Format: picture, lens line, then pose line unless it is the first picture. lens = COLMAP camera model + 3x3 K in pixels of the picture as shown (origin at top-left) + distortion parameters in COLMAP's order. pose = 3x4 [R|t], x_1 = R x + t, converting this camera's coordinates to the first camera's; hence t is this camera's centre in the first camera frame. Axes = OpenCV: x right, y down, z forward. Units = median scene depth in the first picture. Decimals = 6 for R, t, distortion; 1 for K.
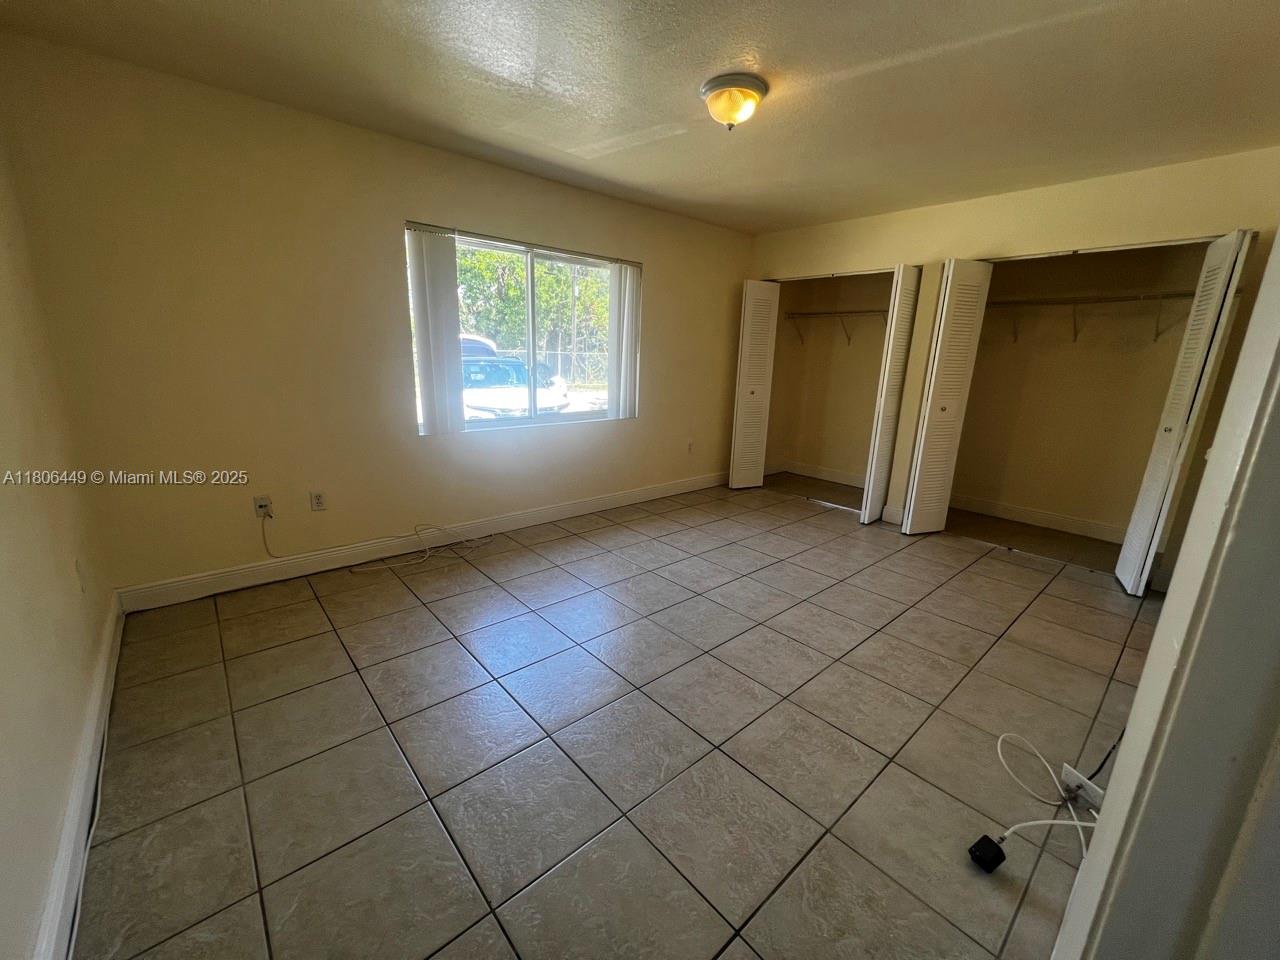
lens RADIAL K [[512.1, 0, 638.4], [0, 512.1, 482.2], [0, 0, 1]] dist [-0.000580, -0.000333]
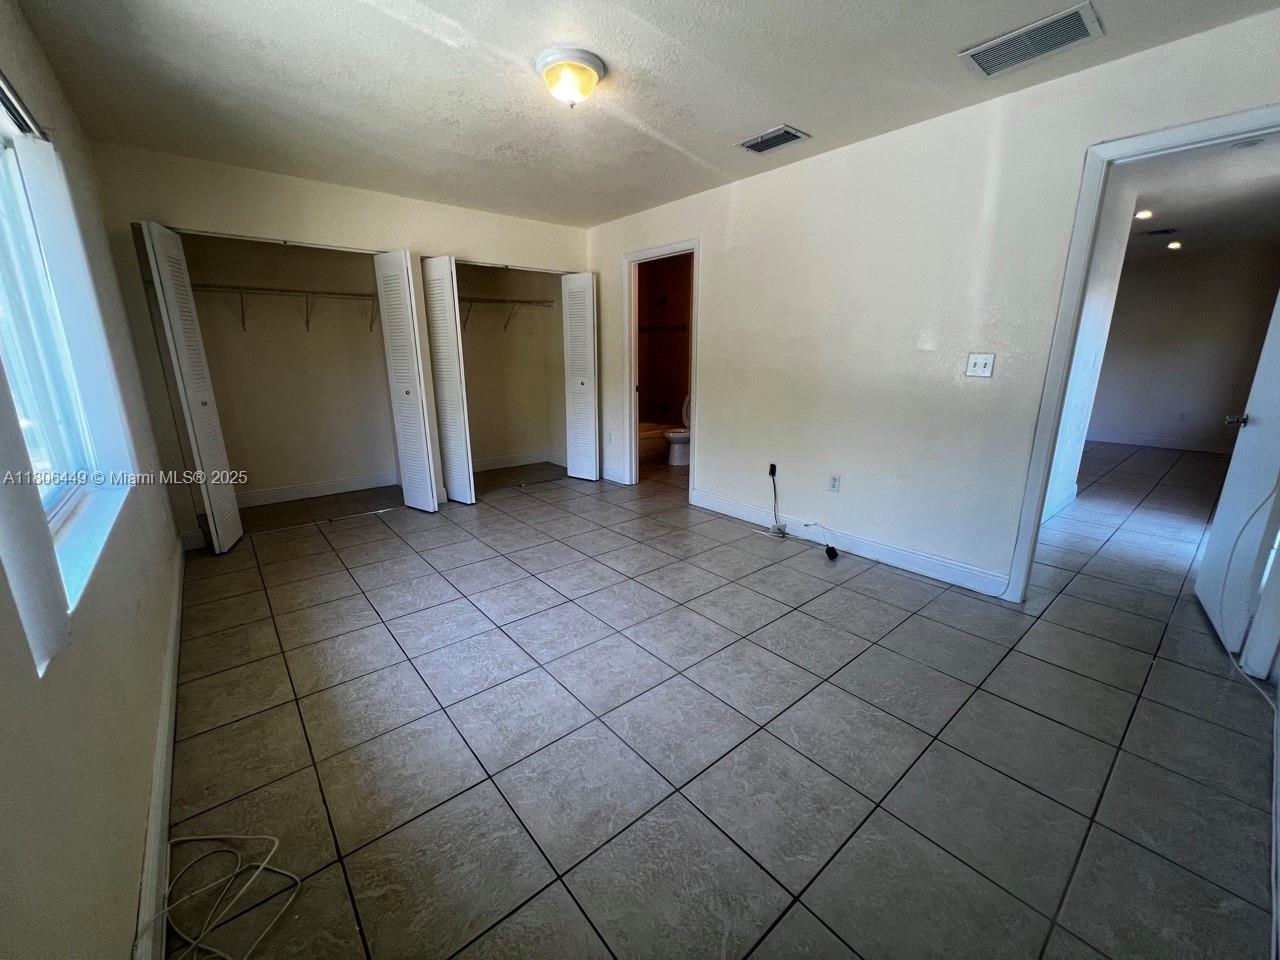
lens RADIAL K [[512.1, 0, 638.4], [0, 512.1, 482.2], [0, 0, 1]] dist [-0.000580, -0.000333]
pose [[0.019611, -0.275173, 0.961195, -0.583314], [0.245230, 0.933336, 0.262194, -0.161506], [-0.969267, 0.230572, 0.085784, 0.604118]]
